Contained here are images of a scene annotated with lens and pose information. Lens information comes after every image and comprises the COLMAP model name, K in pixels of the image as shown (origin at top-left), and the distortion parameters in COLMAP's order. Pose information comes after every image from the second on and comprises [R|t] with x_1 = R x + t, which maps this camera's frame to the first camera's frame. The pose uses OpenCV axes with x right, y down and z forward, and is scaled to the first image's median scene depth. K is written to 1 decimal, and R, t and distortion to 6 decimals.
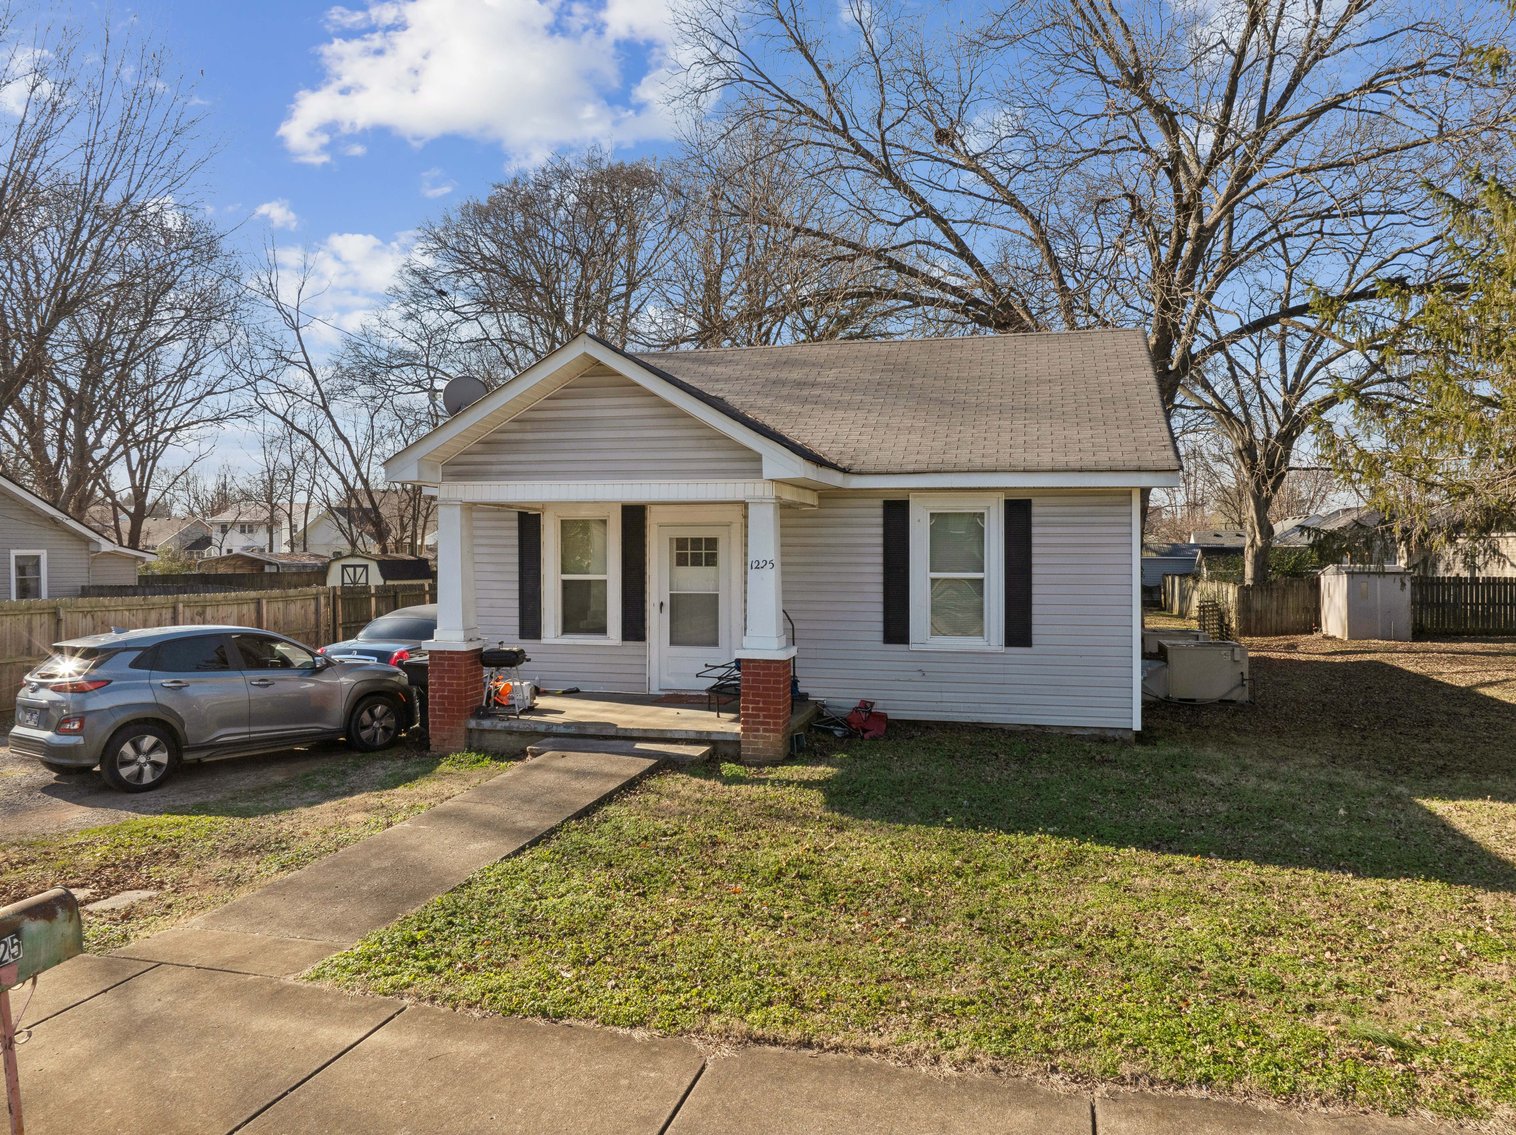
lens RADIAL K [[1069.9, 0, 763.1], [0, 1069.9, 566.2], [0, 0, 1]] dist [-0.034552, 0.002723]
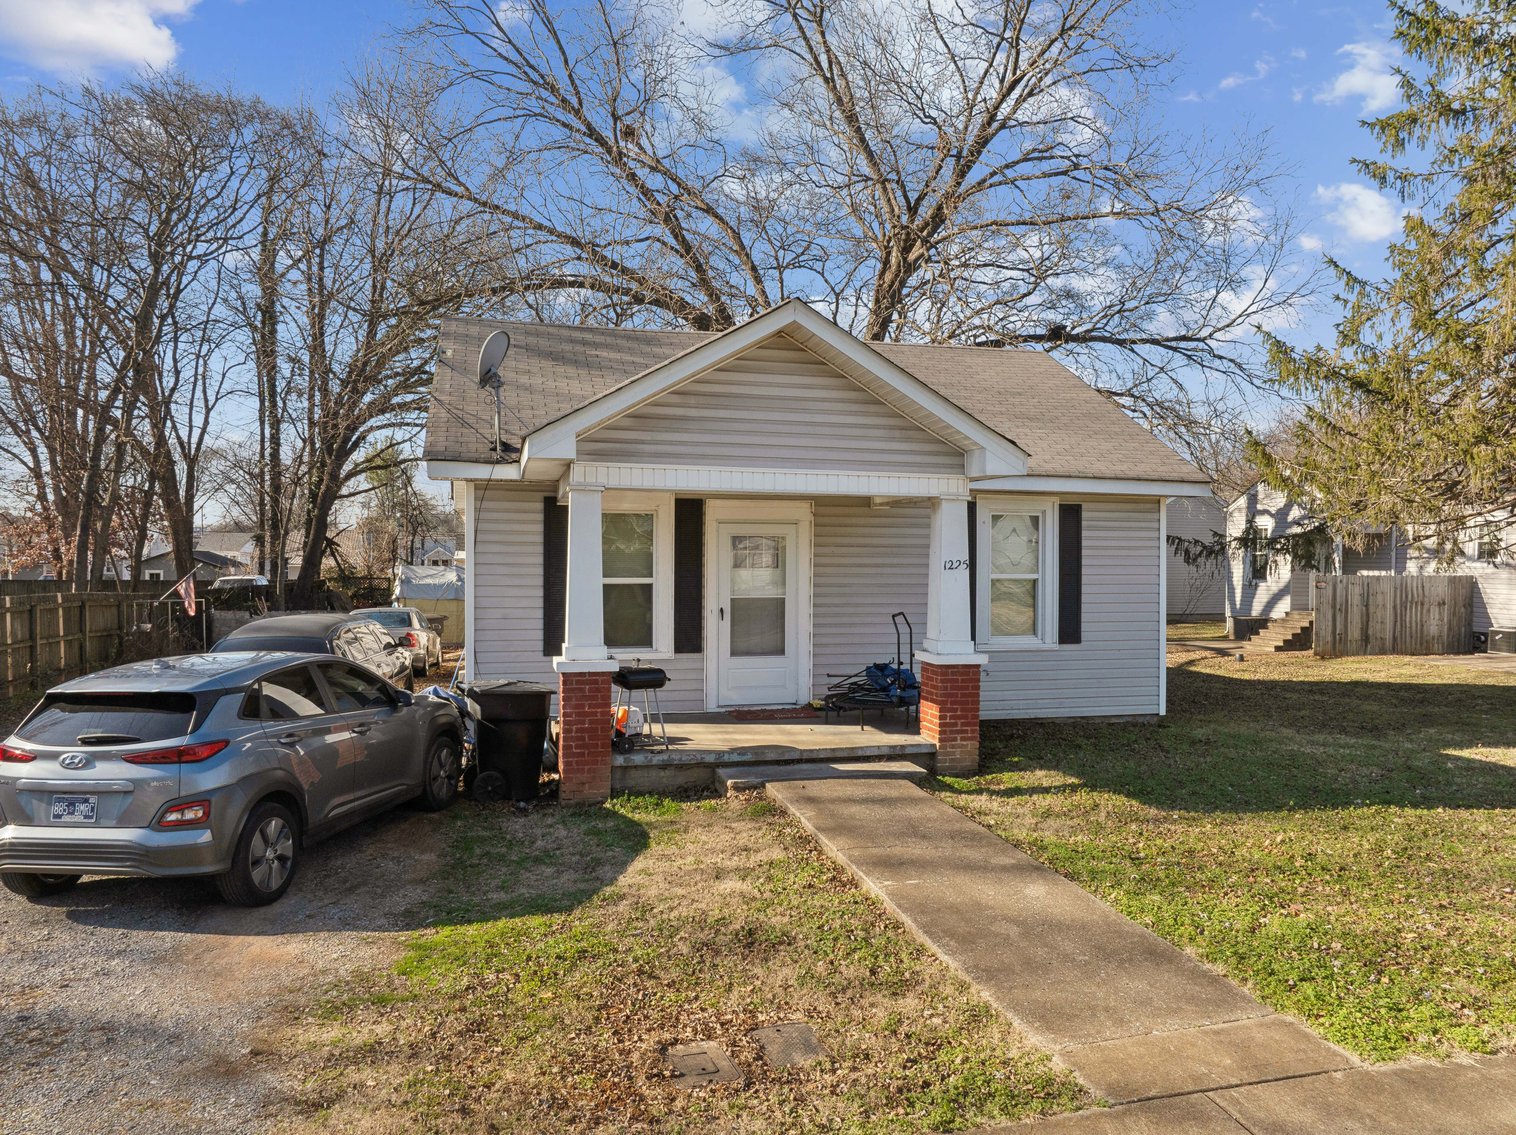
lens RADIAL K [[1069.9, 0, 763.1], [0, 1069.9, 566.2], [0, 0, 1]] dist [-0.034552, 0.002723]
pose [[0.878888, 0.000592, 0.477027, -0.533740], [0.002363, 0.999982, -0.005594, 0.004120], [-0.477022, 0.006044, 0.878871, 0.218245]]
